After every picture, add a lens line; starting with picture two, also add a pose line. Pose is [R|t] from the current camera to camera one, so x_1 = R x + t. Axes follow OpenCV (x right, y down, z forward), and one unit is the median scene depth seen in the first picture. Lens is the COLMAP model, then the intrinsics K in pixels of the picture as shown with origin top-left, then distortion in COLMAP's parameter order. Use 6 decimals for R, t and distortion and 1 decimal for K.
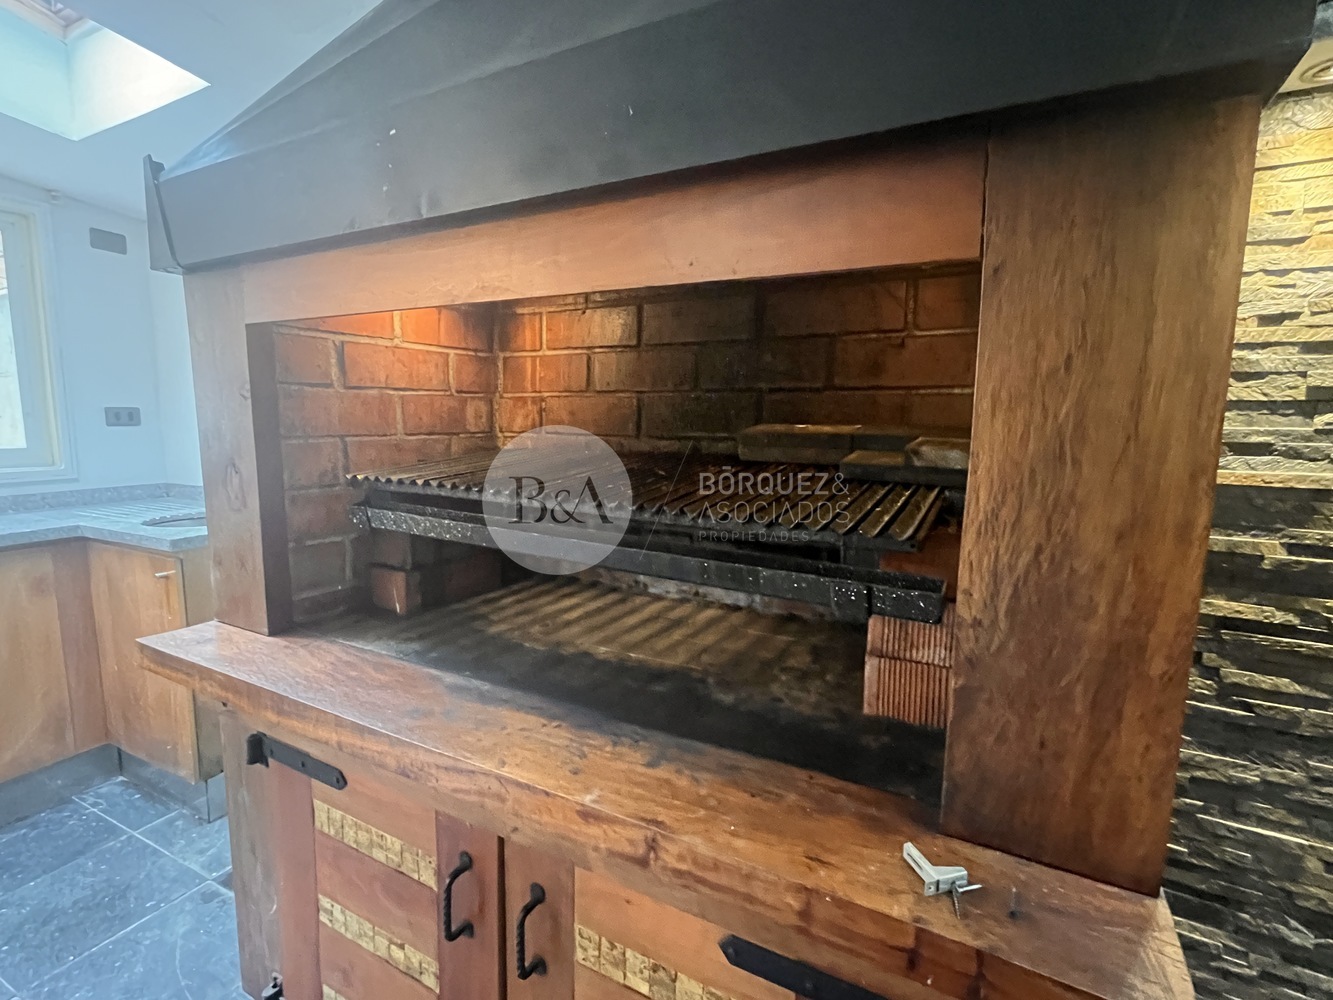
lens RADIAL K [[636.6, 0, 665.3], [0, 636.6, 494.6], [0, 0, 1]] dist [0.000465, -0.000364]
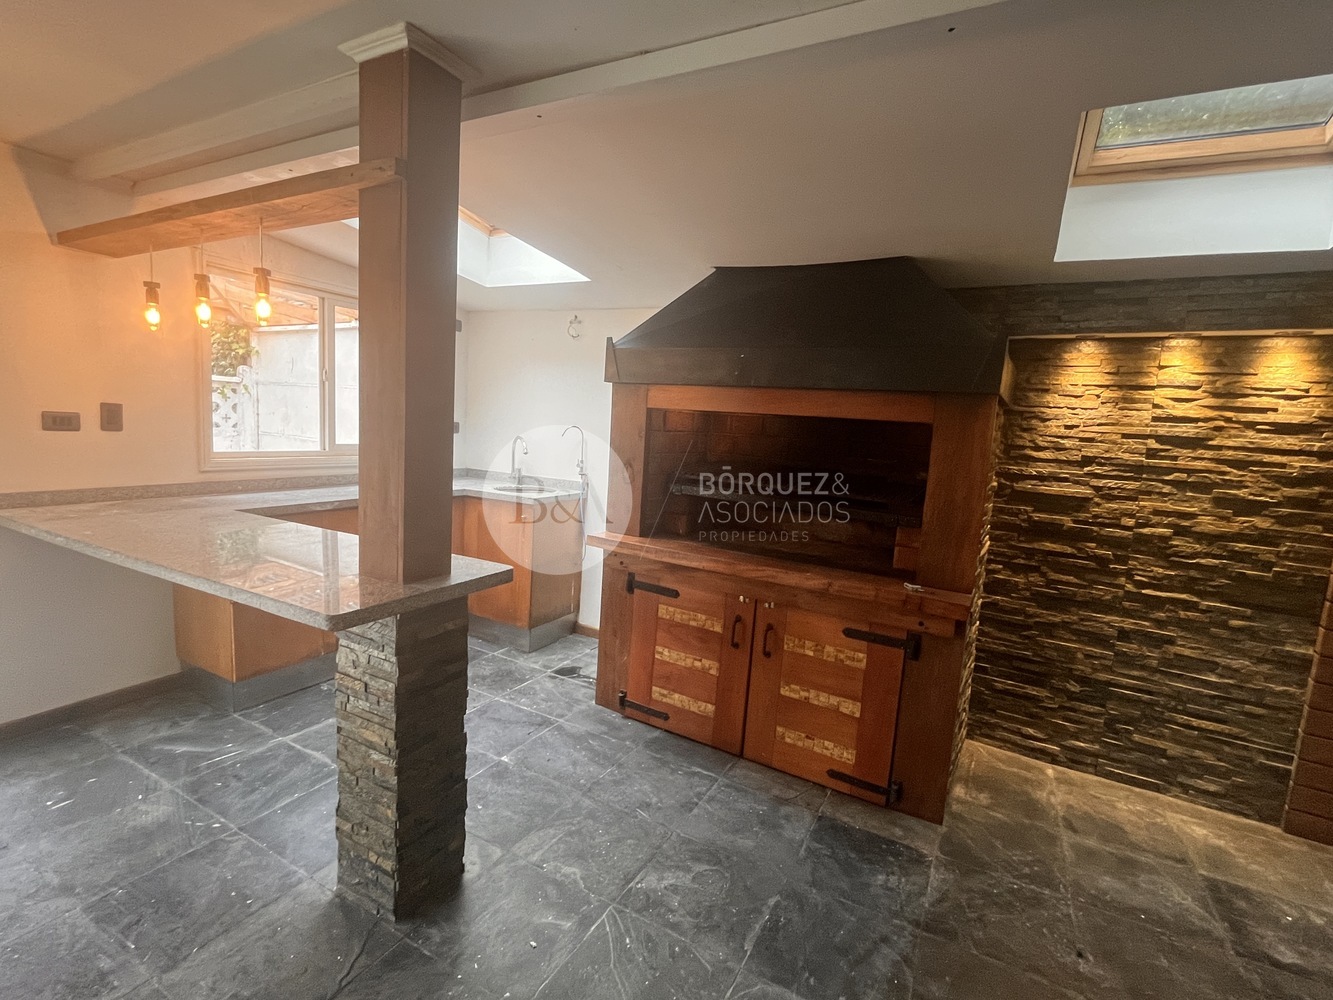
lens RADIAL K [[636.6, 0, 664.3], [0, 636.6, 499.8], [0, 0, 1]] dist [0.000465, -0.000364]
pose [[0.997790, 0.053723, -0.039111, -0.473237], [-0.053805, 0.998551, -0.001053, 0.087138], [0.038997, 0.003156, 0.999234, -1.452883]]
